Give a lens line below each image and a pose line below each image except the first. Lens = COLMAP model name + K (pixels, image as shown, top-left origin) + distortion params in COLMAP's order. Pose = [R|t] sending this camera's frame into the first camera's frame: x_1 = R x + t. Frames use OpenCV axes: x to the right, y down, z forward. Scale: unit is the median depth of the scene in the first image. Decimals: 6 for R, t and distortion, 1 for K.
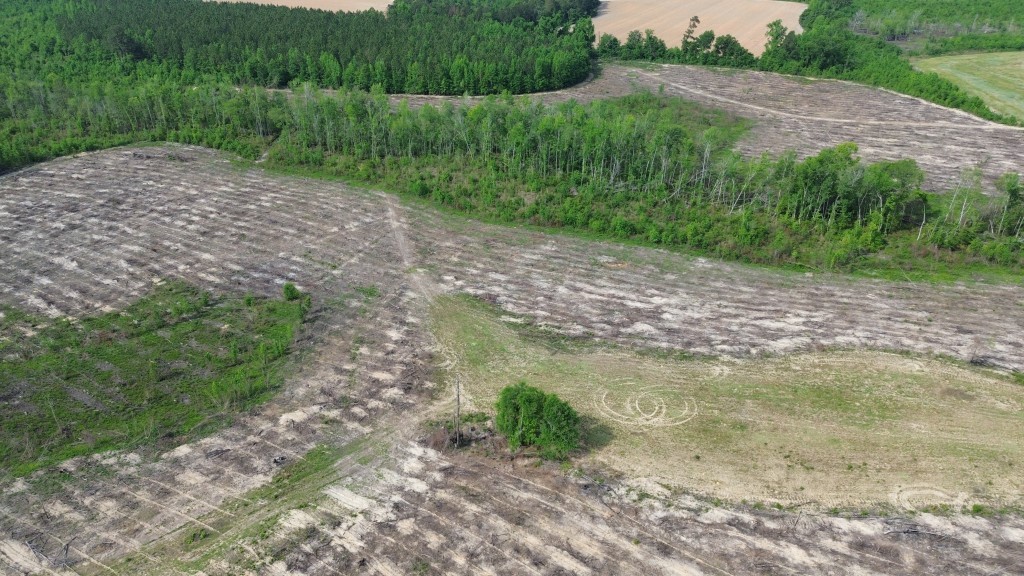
lens RADIAL K [[724.3, 0, 513.8], [0, 724.3, 288.4], [0, 0, 1]] dist [0.069772, -0.062185]
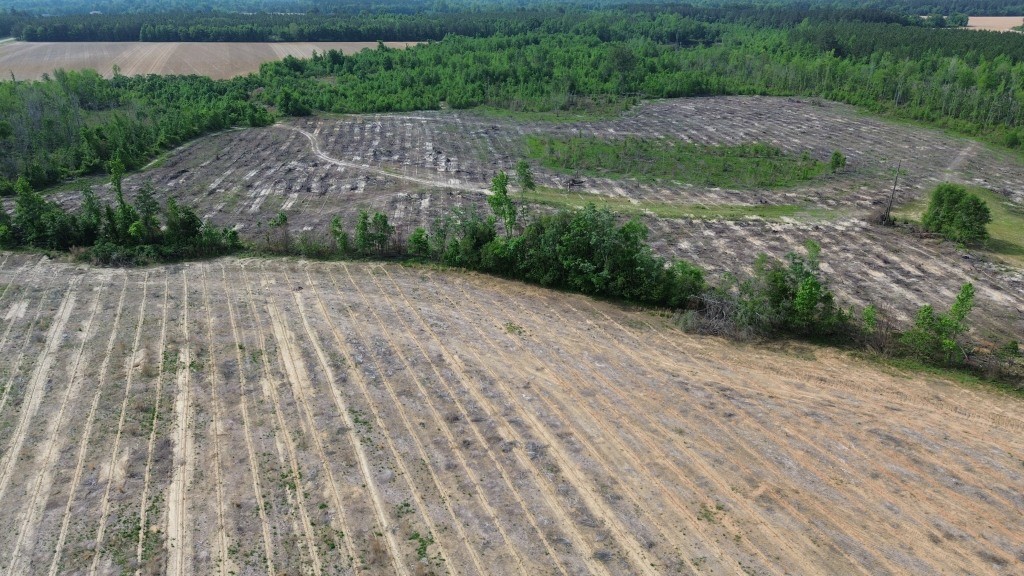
lens RADIAL K [[724.3, 0, 516.1], [0, 724.3, 288.9], [0, 0, 1]] dist [0.069772, -0.062185]
pose [[0.620821, 0.303177, -0.722956, 0.295676], [-0.365883, 0.927648, 0.074822, 0.275411], [0.693333, 0.218066, 0.686831, -0.208195]]
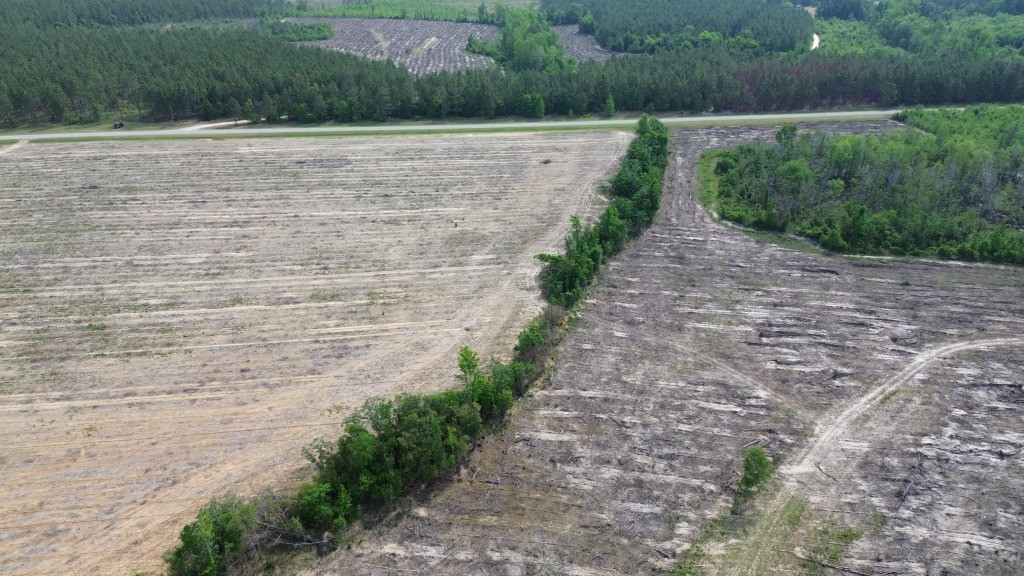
lens RADIAL K [[724.3, 0, 507.3], [0, 724.3, 286.9], [0, 0, 1]] dist [0.069772, -0.062185]
pose [[-0.914866, 0.195769, -0.353120, 0.002463], [-0.177030, 0.591540, 0.786601, -0.325260], [0.362877, 0.782148, -0.506523, 0.488741]]
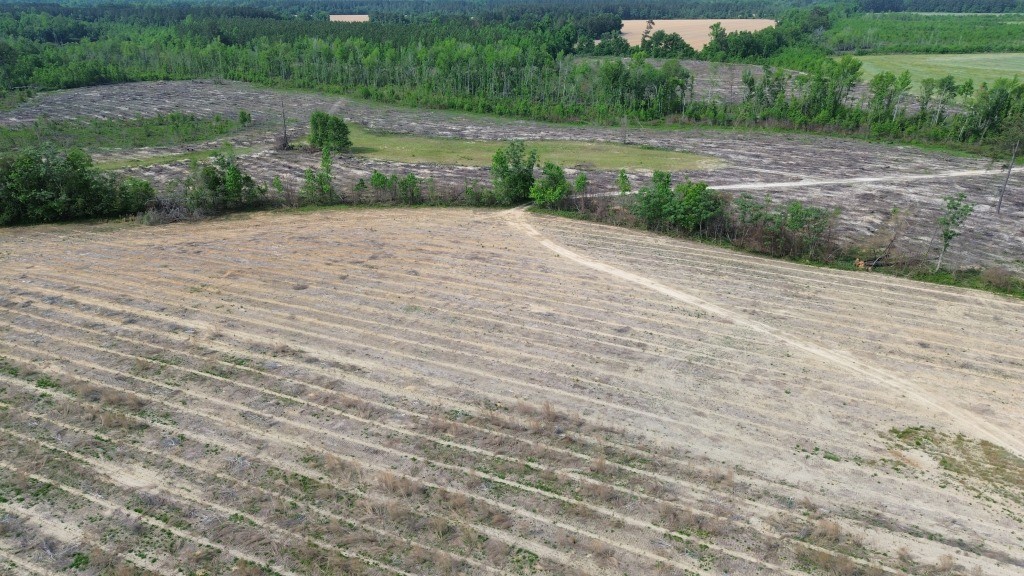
lens RADIAL K [[724.3, 0, 514.0], [0, 724.3, 286.5], [0, 0, 1]] dist [0.069772, -0.062185]
pose [[0.987795, 0.061450, -0.143123, 0.431910], [-0.075122, 0.992905, -0.092171, 0.390365], [0.136444, 0.101797, 0.985404, -0.370677]]
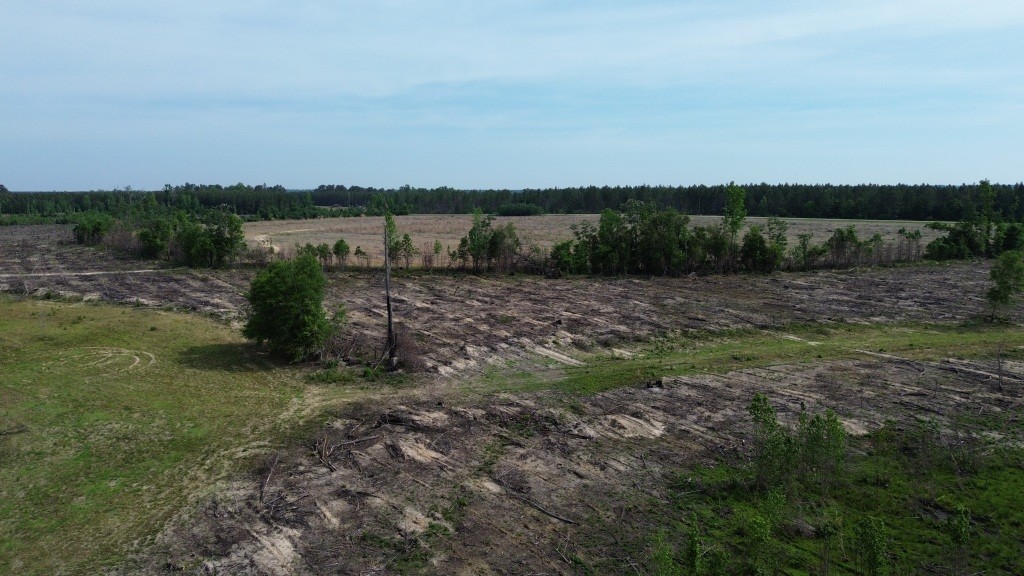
lens RADIAL K [[724.3, 0, 512.0], [0, 724.3, 288.0], [0, 0, 1]] dist [0.069772, -0.062185]
pose [[-0.920791, -0.054002, 0.386300, -0.250990], [0.187120, 0.807813, 0.558950, -0.106880], [-0.342242, 0.586960, -0.733722, 0.818566]]
